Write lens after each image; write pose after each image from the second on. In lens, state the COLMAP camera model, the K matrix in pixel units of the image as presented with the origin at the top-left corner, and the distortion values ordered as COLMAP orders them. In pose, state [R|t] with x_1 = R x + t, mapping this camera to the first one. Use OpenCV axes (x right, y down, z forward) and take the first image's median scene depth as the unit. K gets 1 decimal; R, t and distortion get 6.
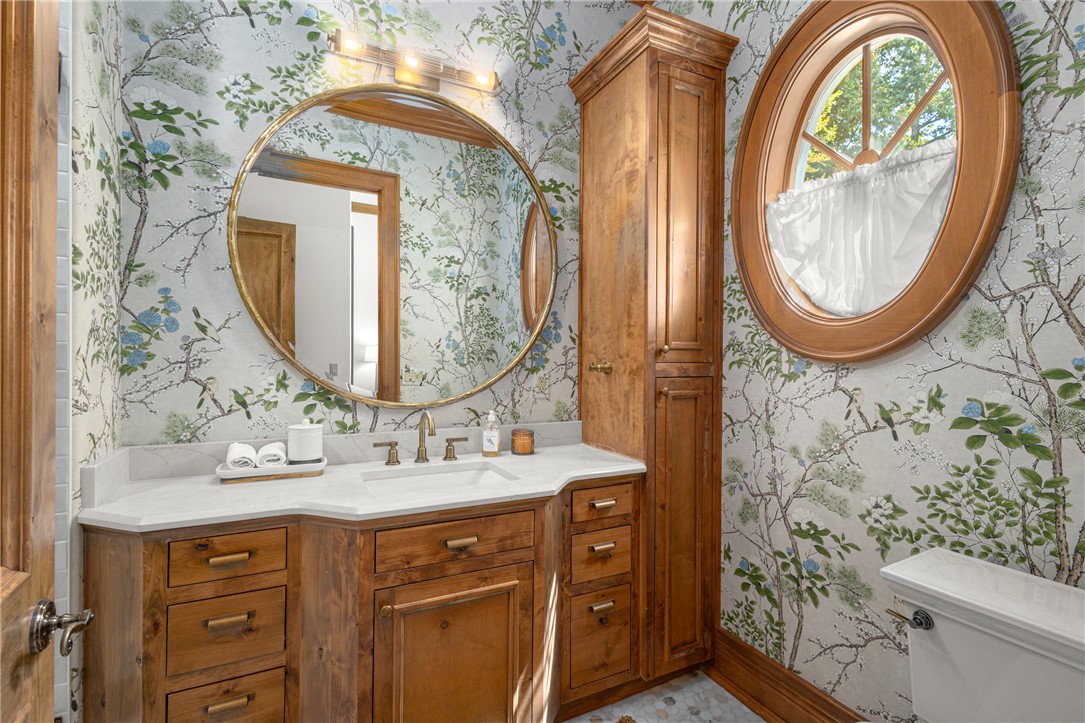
lens RADIAL K [[505.6, 0, 543.6], [0, 505.6, 359.6], [0, 0, 1]] dist [-0.001443, 0.000200]
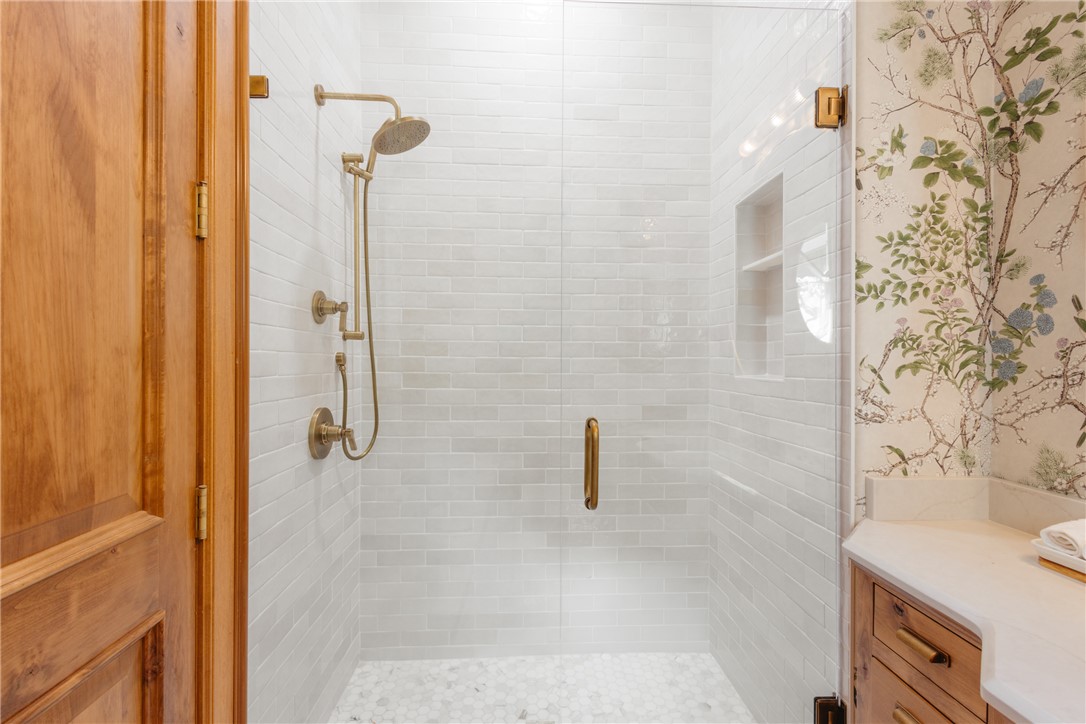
lens RADIAL K [[506.1, 0, 546.2], [0, 506.1, 360.3], [0, 0, 1]] dist [-0.001443, 0.000200]
pose [[-0.412777, -0.009090, -0.910787, 0.220310], [-0.011994, 0.999918, -0.004543, -0.006047], [0.910753, 0.009049, -0.412852, 0.661692]]
